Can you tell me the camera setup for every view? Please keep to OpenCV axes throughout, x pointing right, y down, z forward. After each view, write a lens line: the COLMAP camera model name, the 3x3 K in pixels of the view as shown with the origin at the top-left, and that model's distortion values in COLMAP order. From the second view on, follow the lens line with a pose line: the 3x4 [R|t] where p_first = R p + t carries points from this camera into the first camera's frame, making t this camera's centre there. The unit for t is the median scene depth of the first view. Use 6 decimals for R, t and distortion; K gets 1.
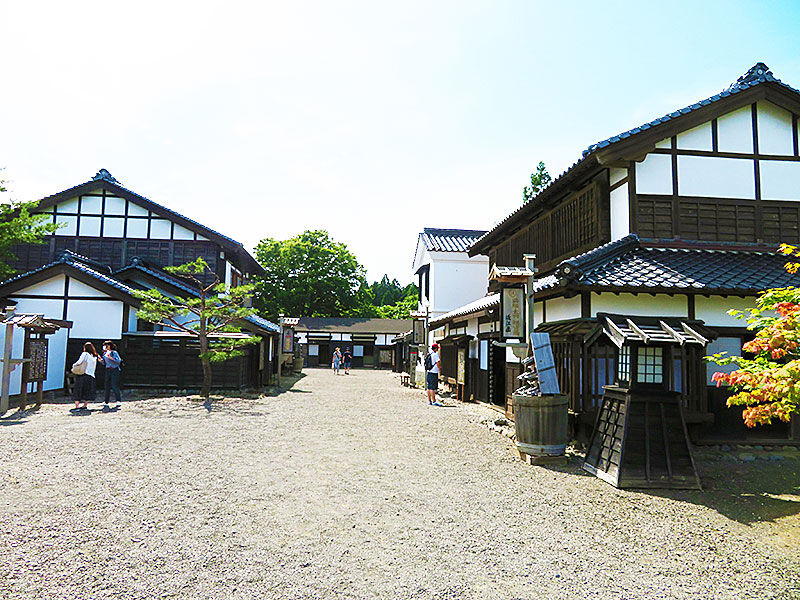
lens RADIAL K [[644.2, 0, 396.9], [0, 644.2, 294.1], [0, 0, 1]] dist [0.025828, -0.007241]
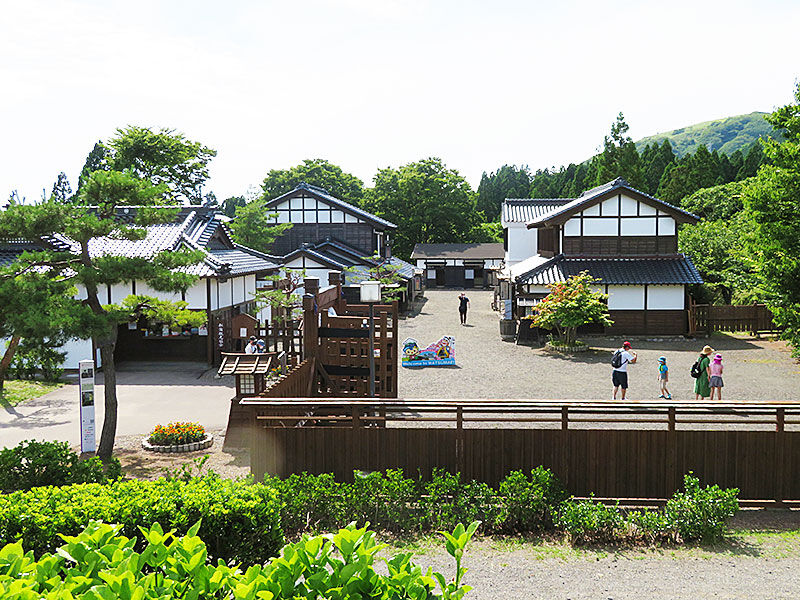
lens RADIAL K [[644.2, 0, 398.1], [0, 644.2, 300.6], [0, 0, 1]] dist [0.025828, -0.007241]
pose [[0.983754, -0.018172, -0.178602, 0.040993], [0.043262, 0.989541, 0.137611, -0.061775], [0.174234, -0.143102, 0.974251, -0.336375]]
